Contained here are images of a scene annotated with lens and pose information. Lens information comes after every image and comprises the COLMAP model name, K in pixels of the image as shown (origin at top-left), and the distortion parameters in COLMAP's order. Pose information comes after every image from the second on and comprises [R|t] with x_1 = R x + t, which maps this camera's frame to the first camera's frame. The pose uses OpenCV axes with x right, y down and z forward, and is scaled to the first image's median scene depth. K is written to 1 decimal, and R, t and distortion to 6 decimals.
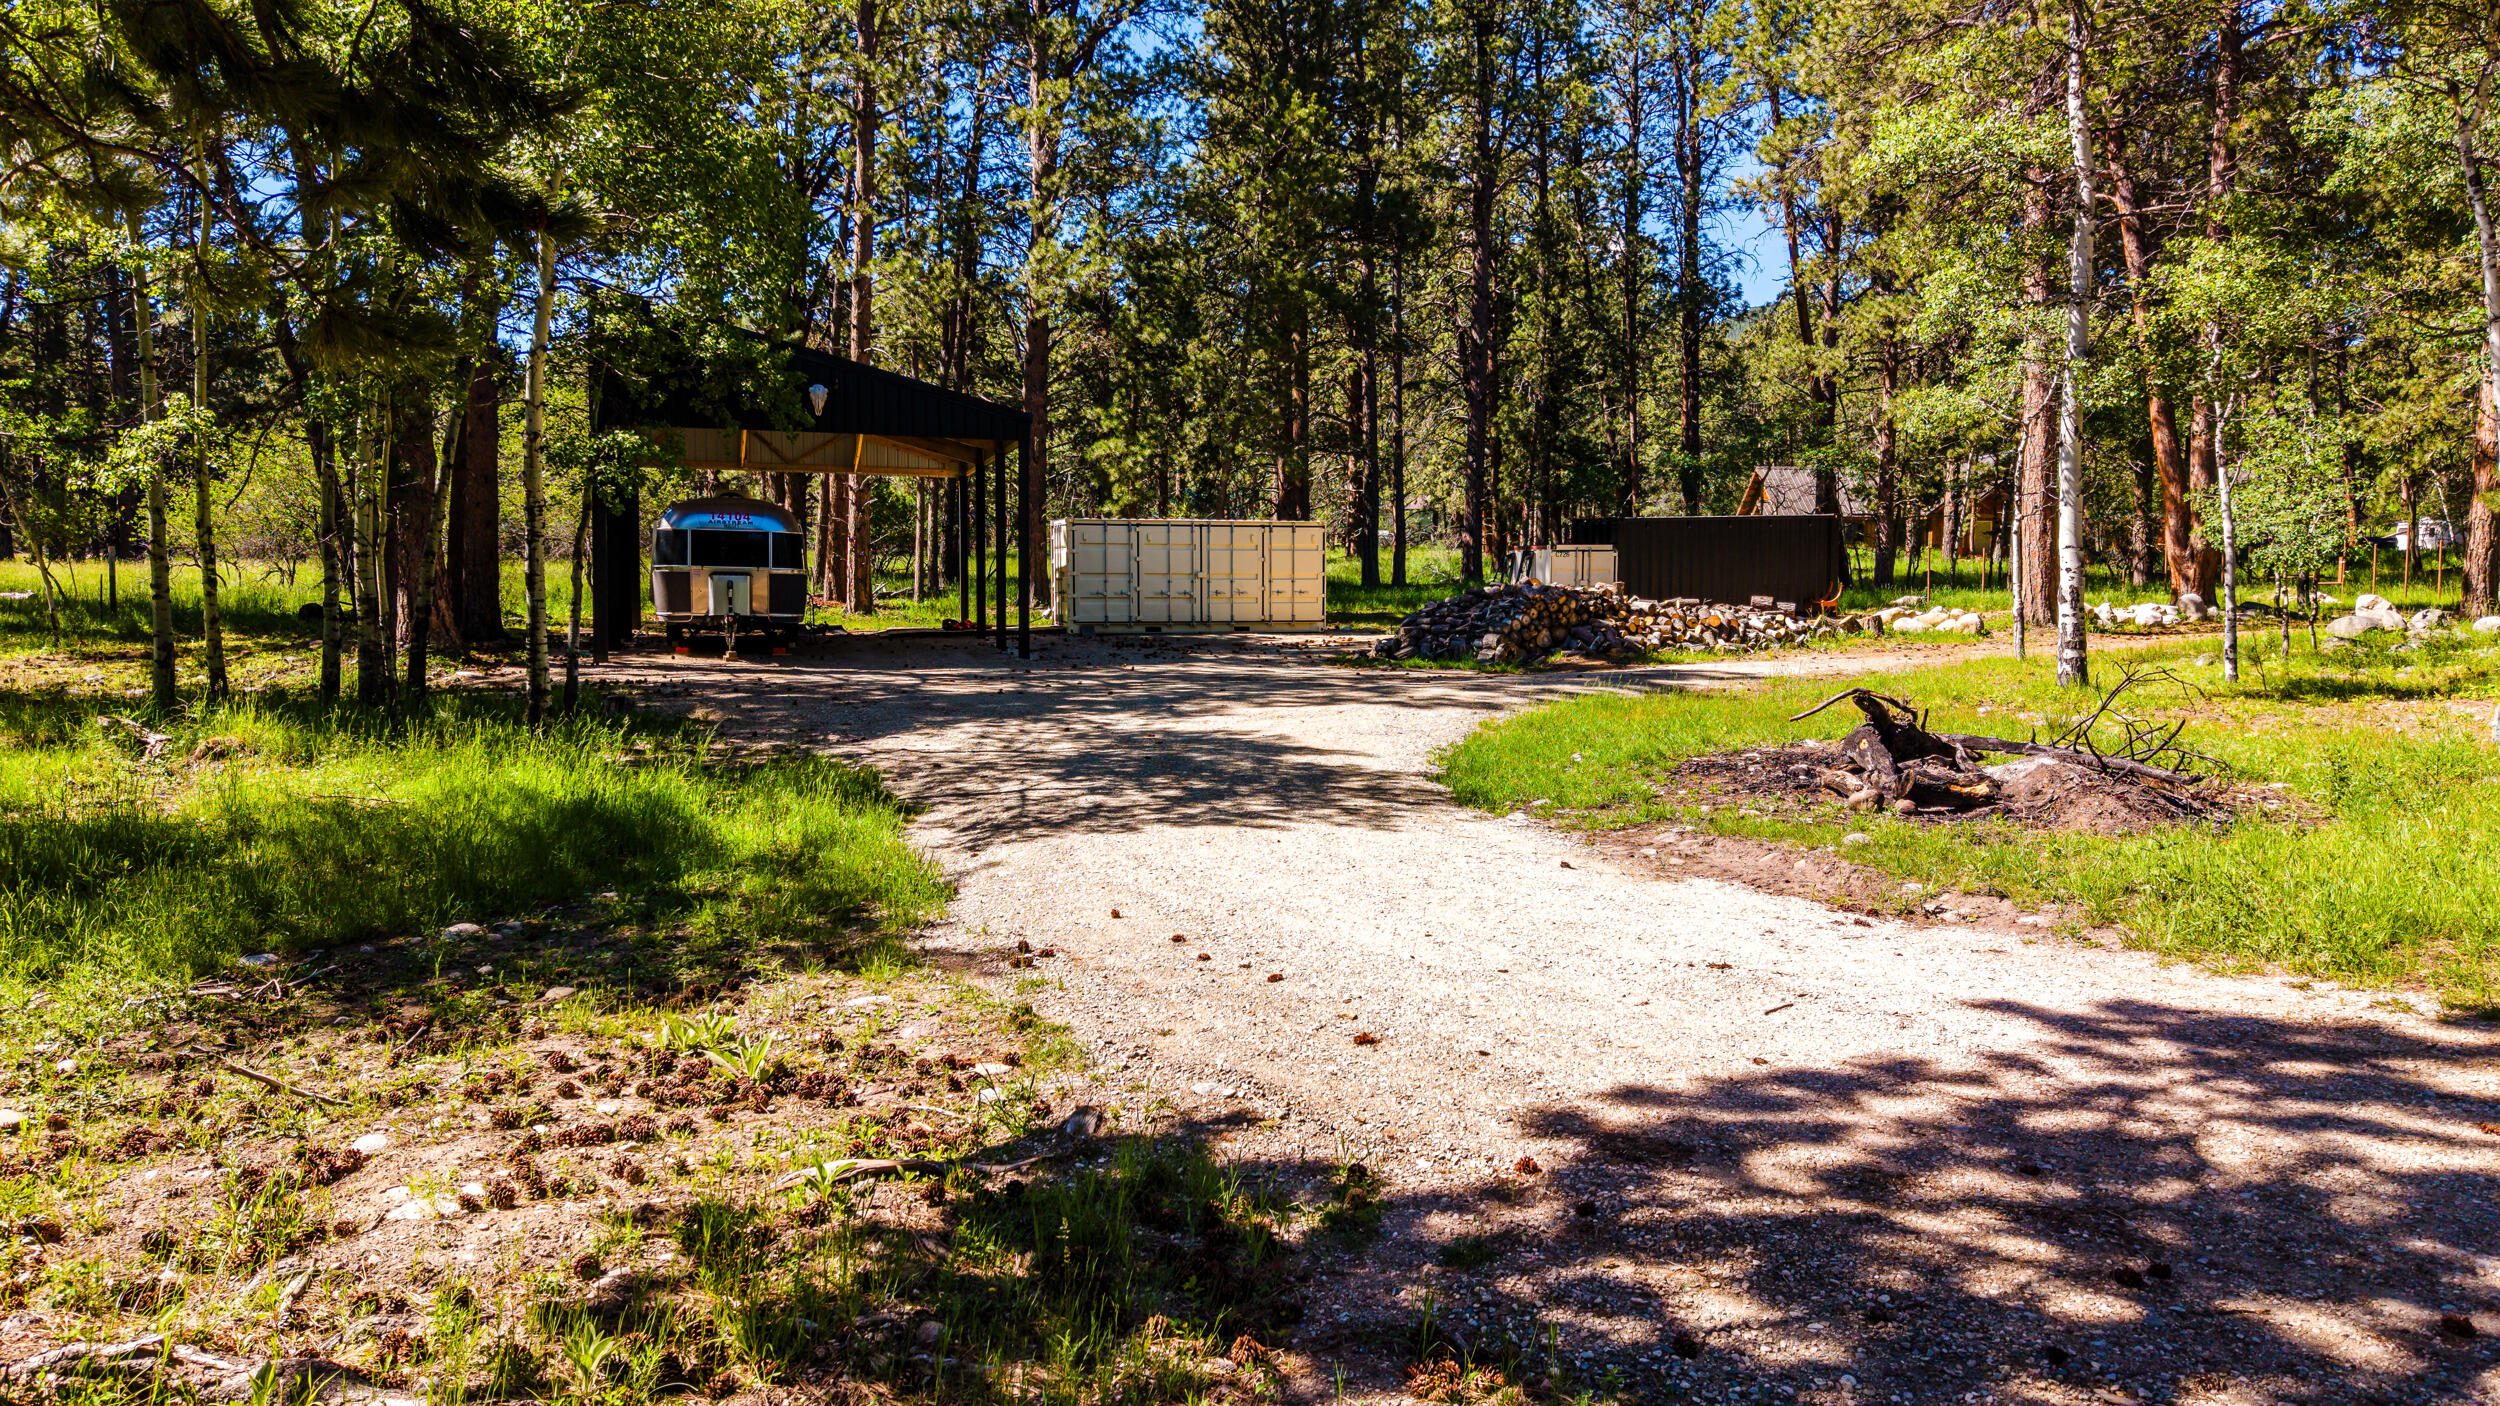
lens RADIAL K [[1678.5, 0, 1244.6], [0, 1678.5, 706.7], [0, 0, 1]] dist [0.046872, -0.043076]
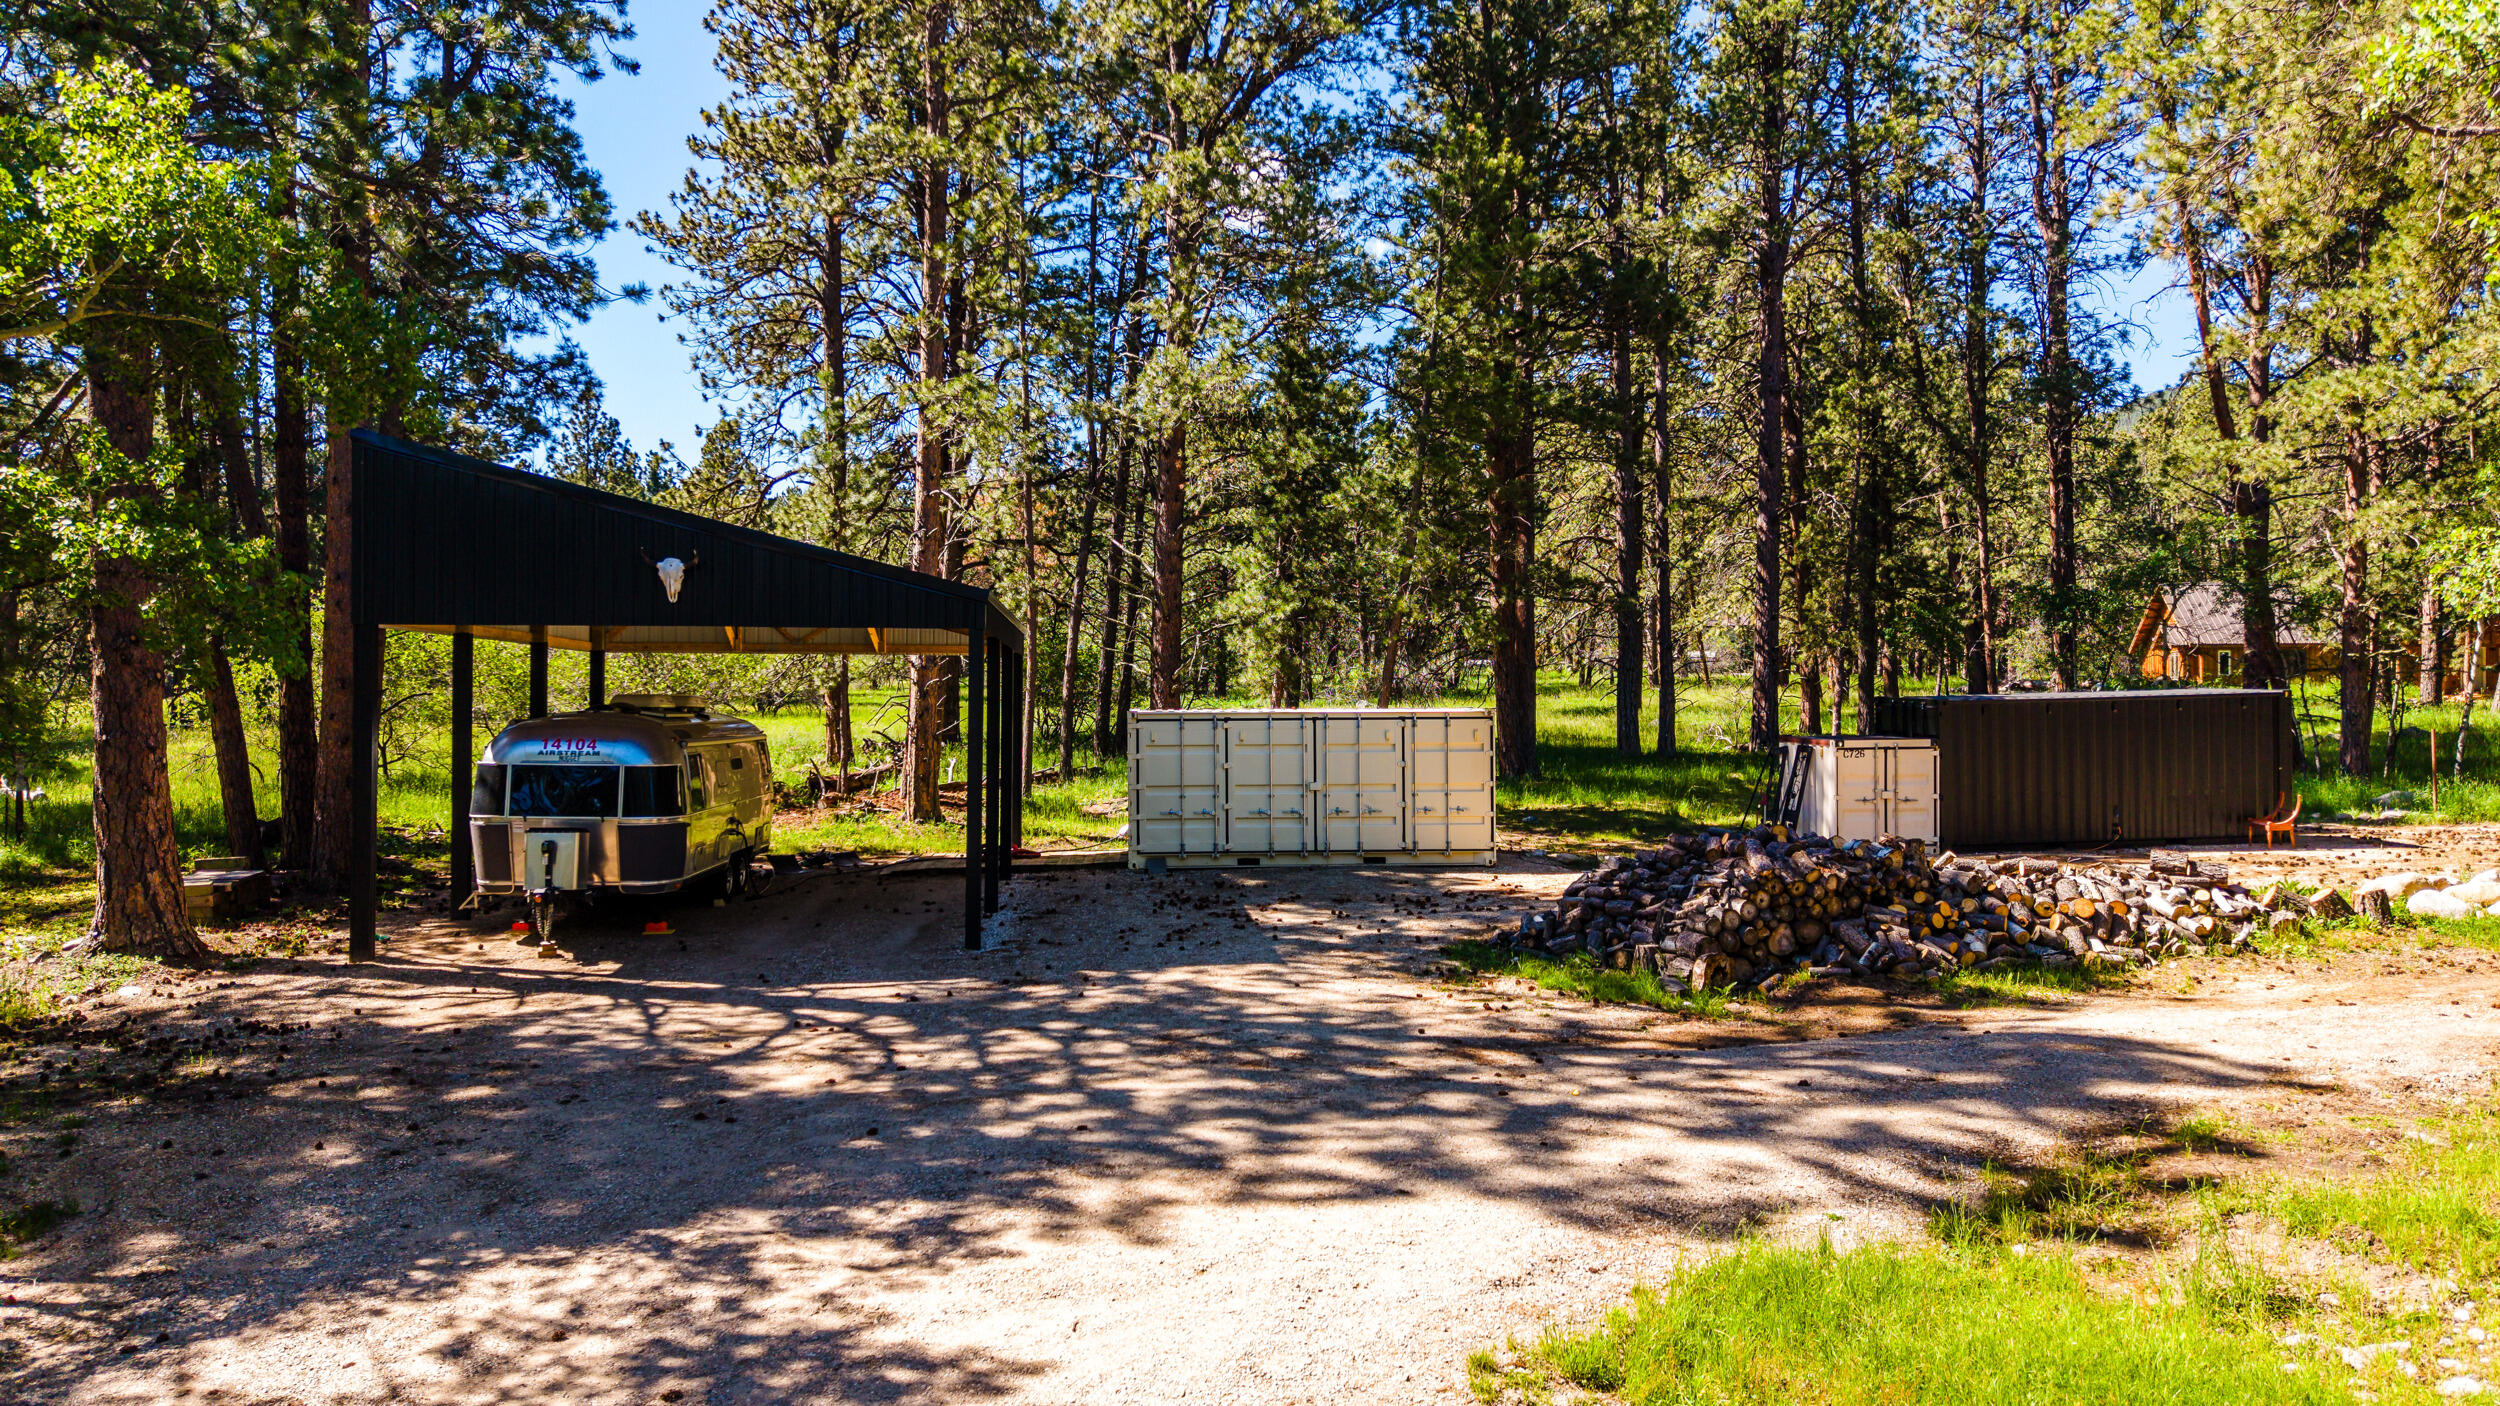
lens RADIAL K [[1678.5, 0, 1244.2], [0, 1678.5, 704.4], [0, 0, 1]] dist [0.046872, -0.043076]
pose [[0.979609, -0.003014, -0.200892, 0.056642], [-0.010155, 0.997867, -0.064492, -0.043065], [0.200657, 0.065217, 0.977488, 0.182264]]
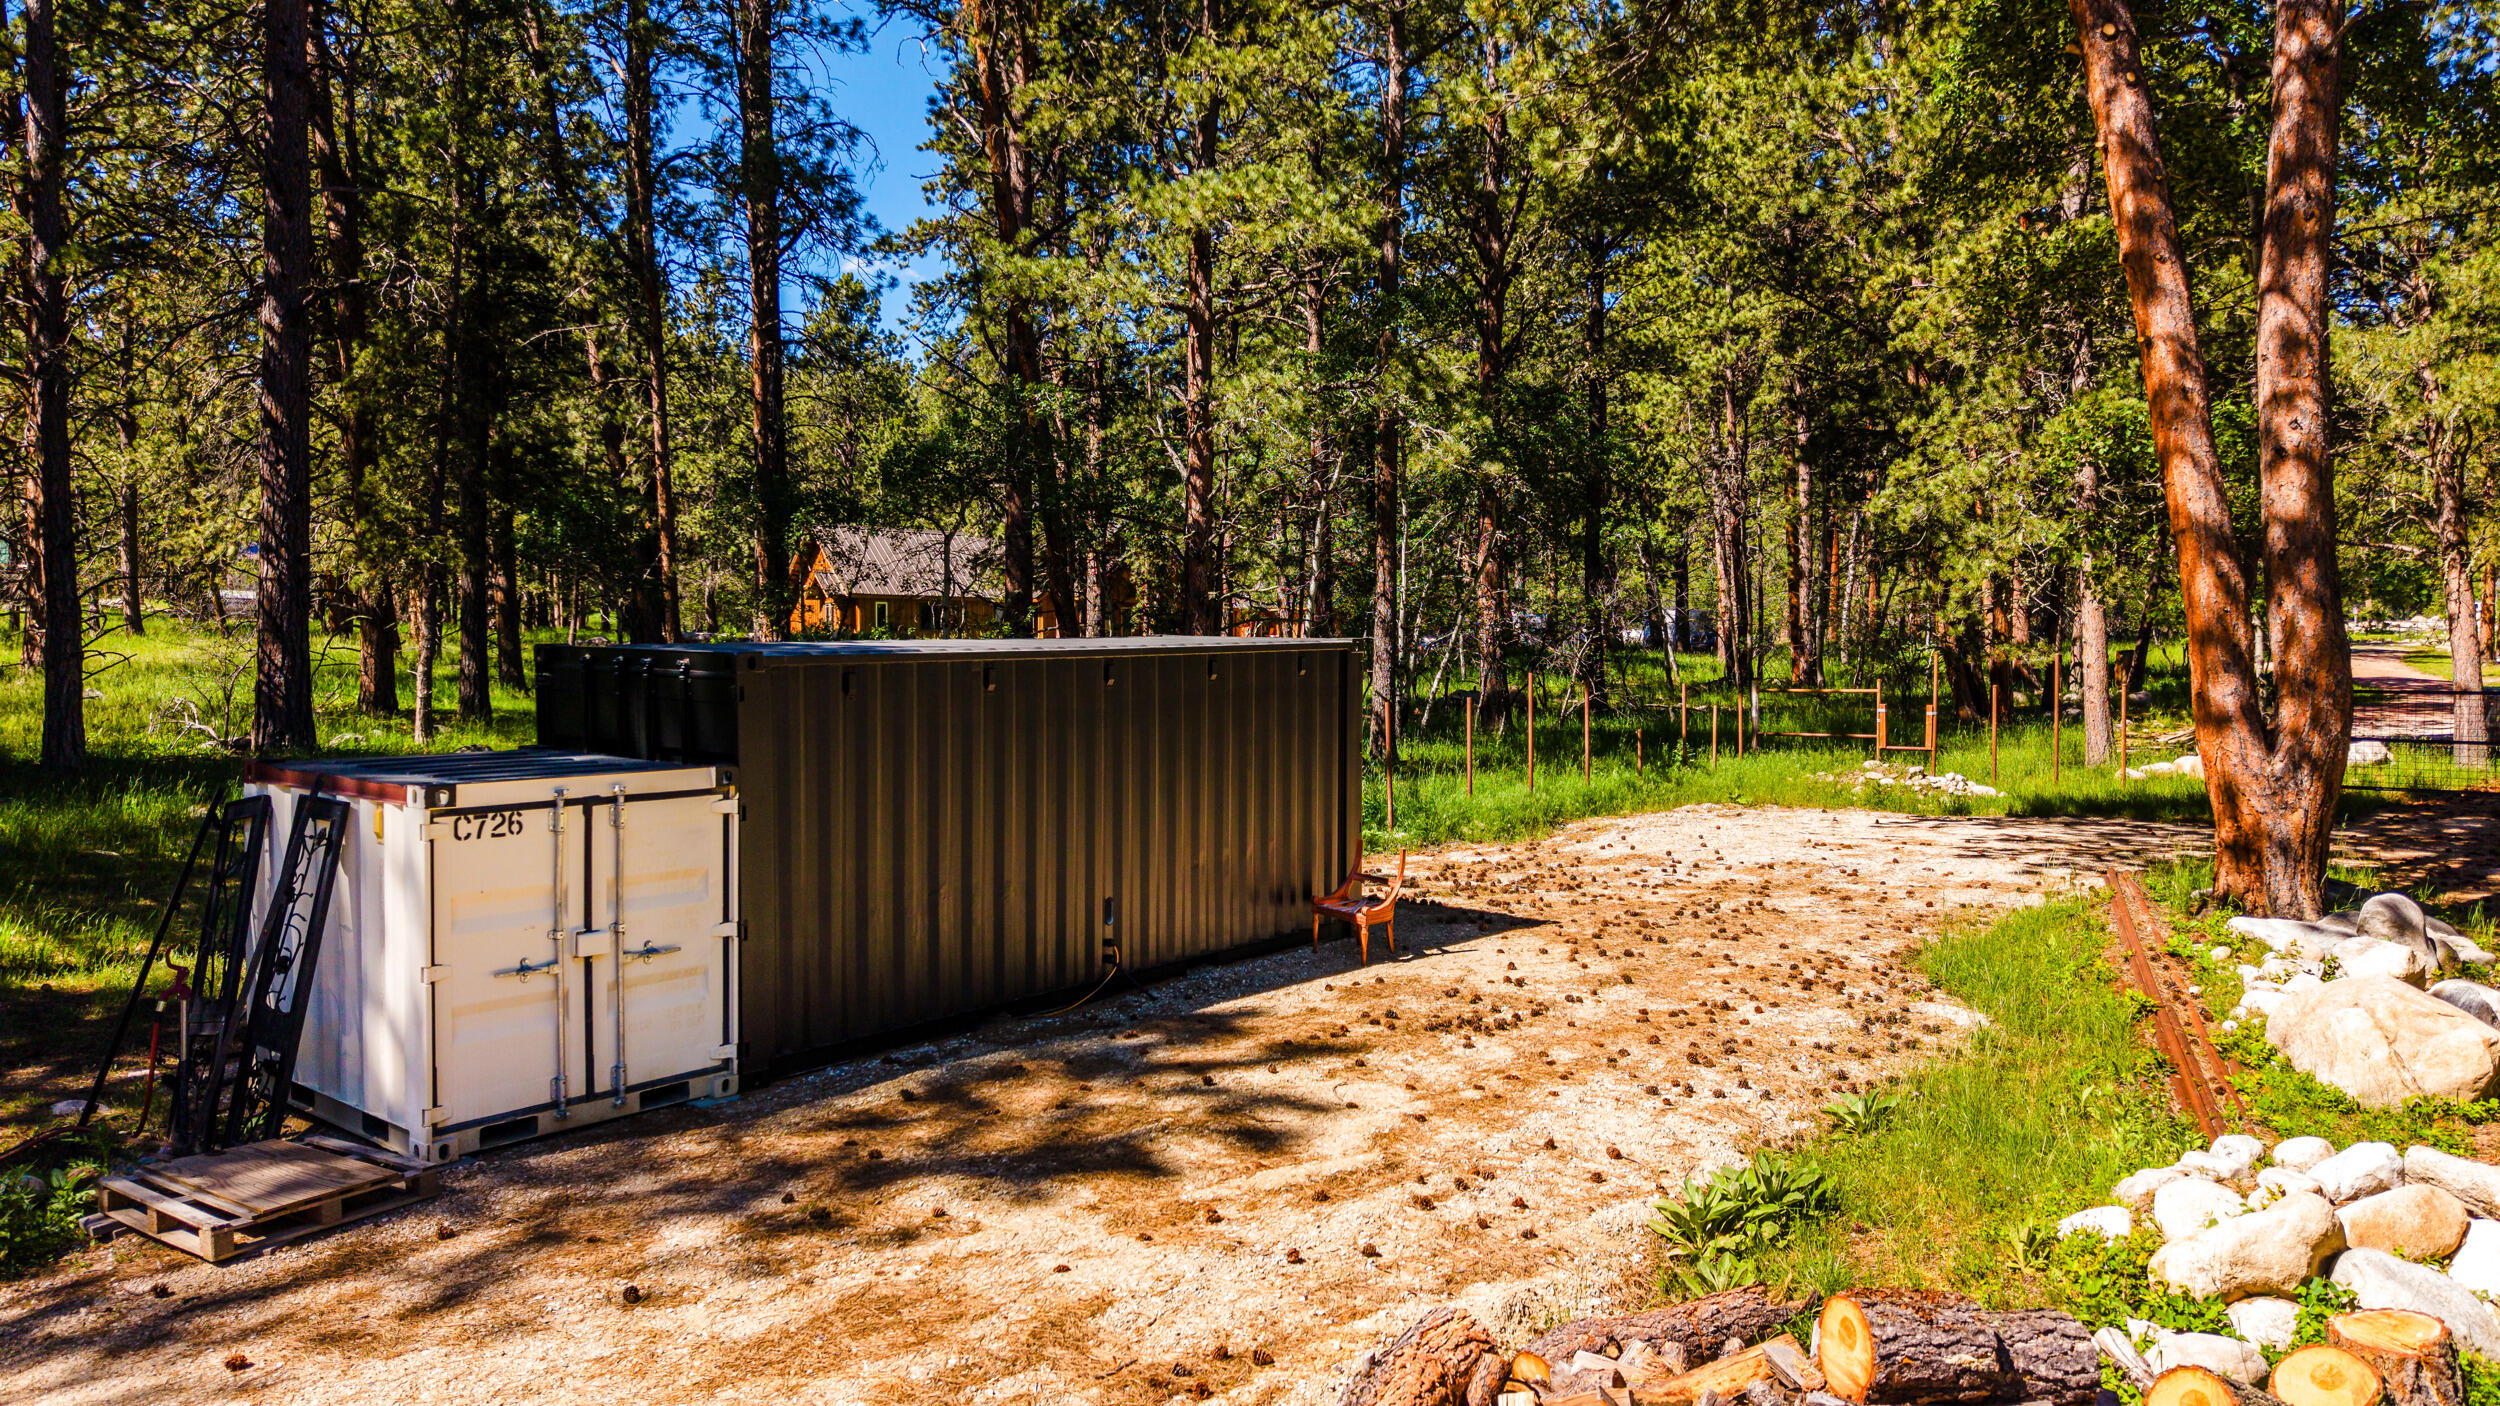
lens RADIAL K [[1678.5, 0, 1247.7], [0, 1678.5, 710.8], [0, 0, 1]] dist [0.046872, -0.043076]
pose [[0.831668, -0.015226, 0.555065, 0.103426], [0.034507, 0.999109, -0.024297, -0.066101], [-0.554201, 0.039361, 0.831452, 0.528303]]
